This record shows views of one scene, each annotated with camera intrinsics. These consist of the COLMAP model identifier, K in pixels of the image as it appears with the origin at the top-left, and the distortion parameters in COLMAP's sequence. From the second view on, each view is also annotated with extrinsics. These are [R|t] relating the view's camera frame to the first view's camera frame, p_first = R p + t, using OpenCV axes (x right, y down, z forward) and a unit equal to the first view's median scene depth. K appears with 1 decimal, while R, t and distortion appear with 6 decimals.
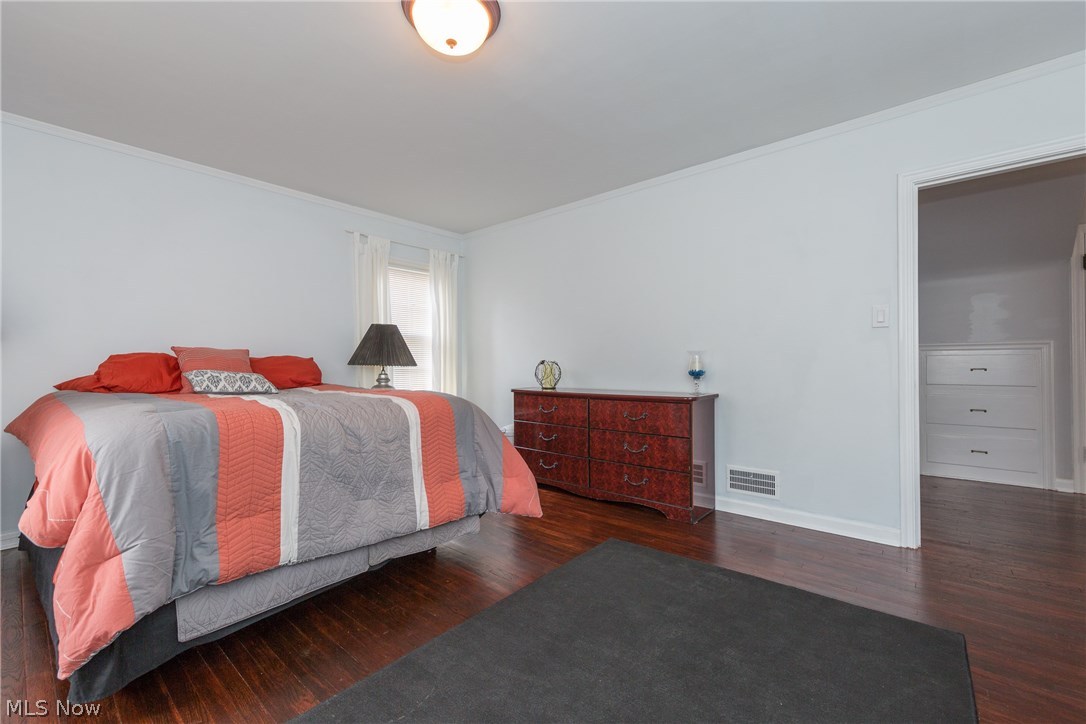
lens RADIAL K [[449.3, 0, 544.3], [0, 449.3, 364.7], [0, 0, 1]] dist [-0.000140, -0.000012]
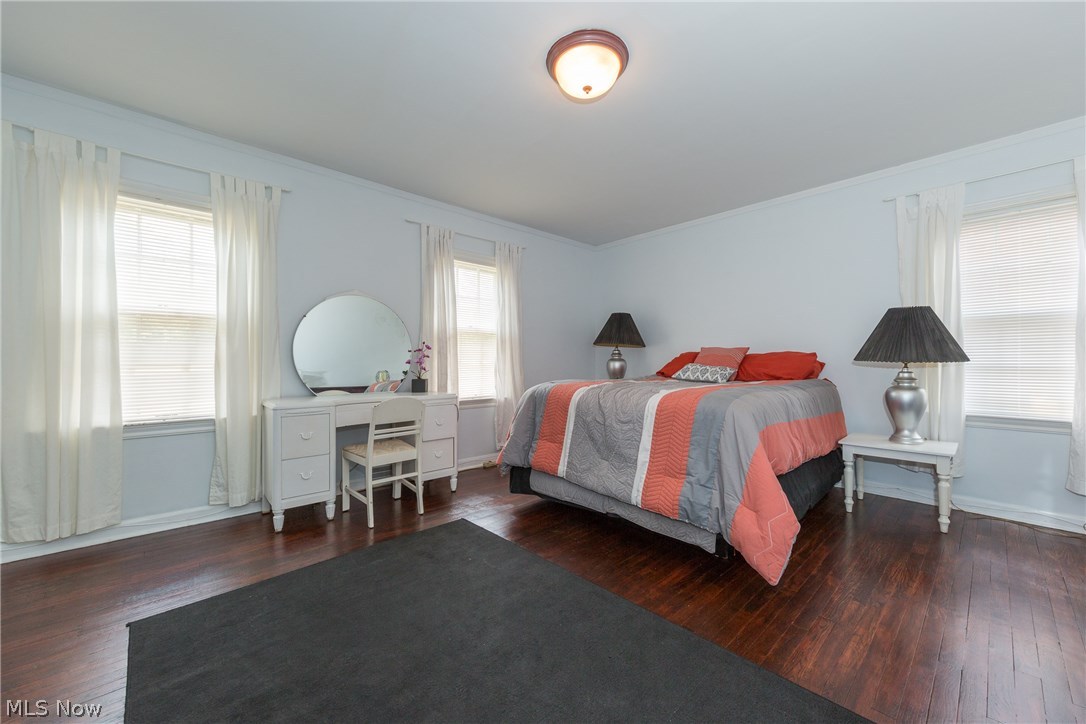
lens RADIAL K [[427.8, 0, 544.2], [0, 427.8, 356.4], [0, 0, 1]] dist [-0.000702, -0.000028]
pose [[-0.110758, -0.002818, -0.993843, 0.821111], [-0.001257, 0.999996, -0.002695, -0.007863], [0.993847, 0.000950, -0.110762, 0.876194]]
